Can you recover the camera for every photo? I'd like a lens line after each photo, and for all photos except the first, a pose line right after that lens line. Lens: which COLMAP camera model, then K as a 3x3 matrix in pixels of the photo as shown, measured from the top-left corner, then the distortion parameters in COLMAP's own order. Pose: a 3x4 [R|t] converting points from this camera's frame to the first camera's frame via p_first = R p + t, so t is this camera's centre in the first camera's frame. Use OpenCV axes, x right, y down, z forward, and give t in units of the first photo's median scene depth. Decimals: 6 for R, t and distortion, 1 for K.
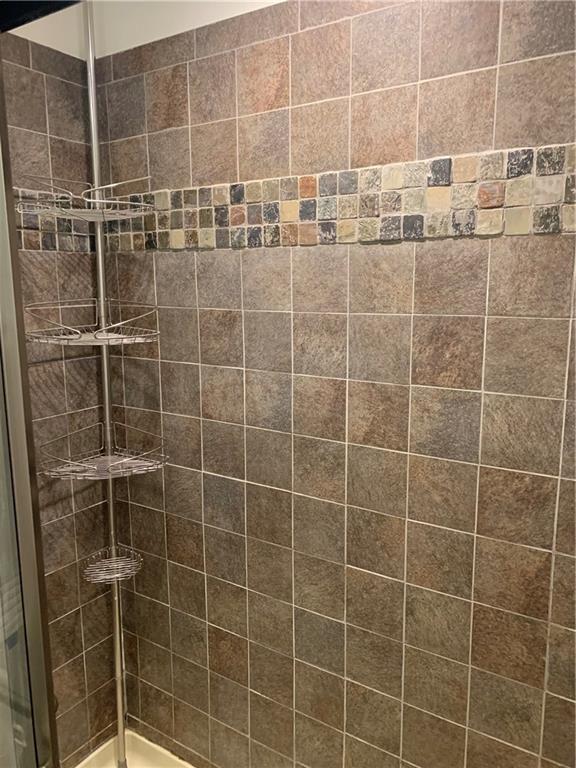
lens RADIAL K [[590.4, 0, 288.0], [0, 590.4, 384.0], [0, 0, 1]] dist [0.030547, -0.033961]
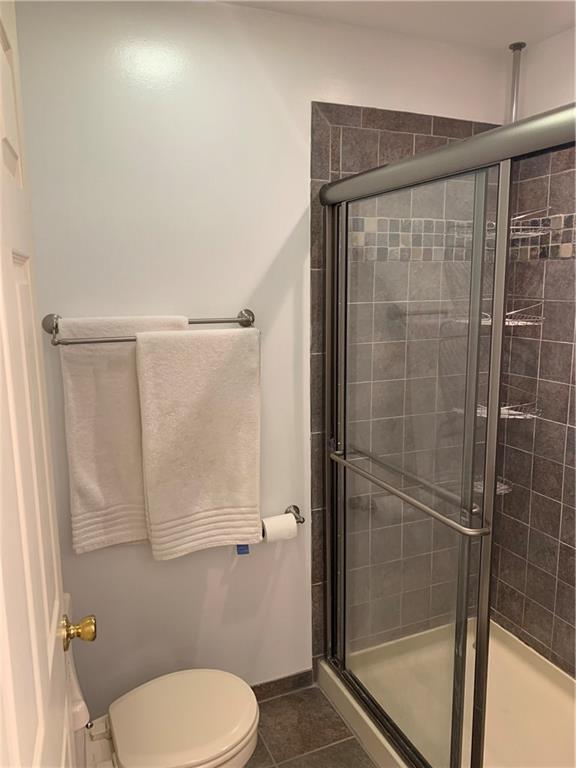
lens RADIAL K [[590.4, 0, 288.0], [0, 590.4, 384.0], [0, 0, 1]] dist [0.030547, -0.033961]
pose [[0.839118, 0.089317, -0.536567, 0.034455], [-0.090958, 0.995578, 0.023477, 0.082143], [0.536291, 0.029105, 0.843531, -0.457391]]
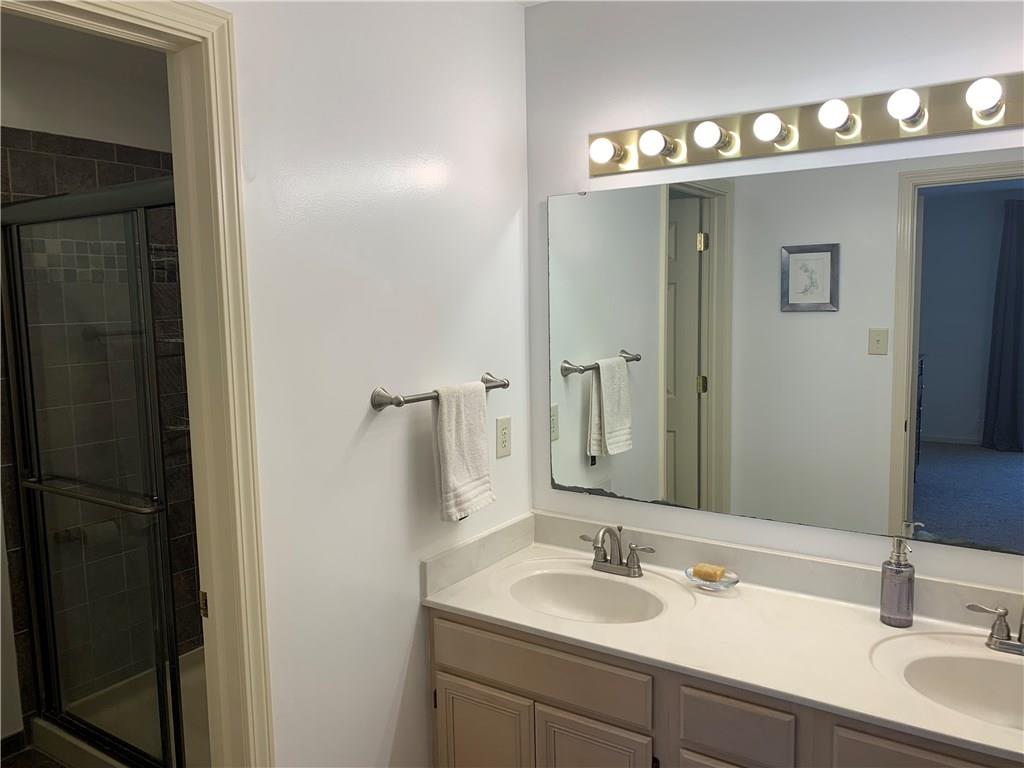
lens RADIAL K [[787.2, 0, 517.9], [0, 787.2, 380.2], [0, 0, 1]] dist [0.030547, -0.033961]
pose [[0.999827, -0.016265, -0.009069, 0.483179], [0.015572, 0.997291, -0.071886, 0.178315], [0.010213, 0.071732, 0.997372, -0.964369]]
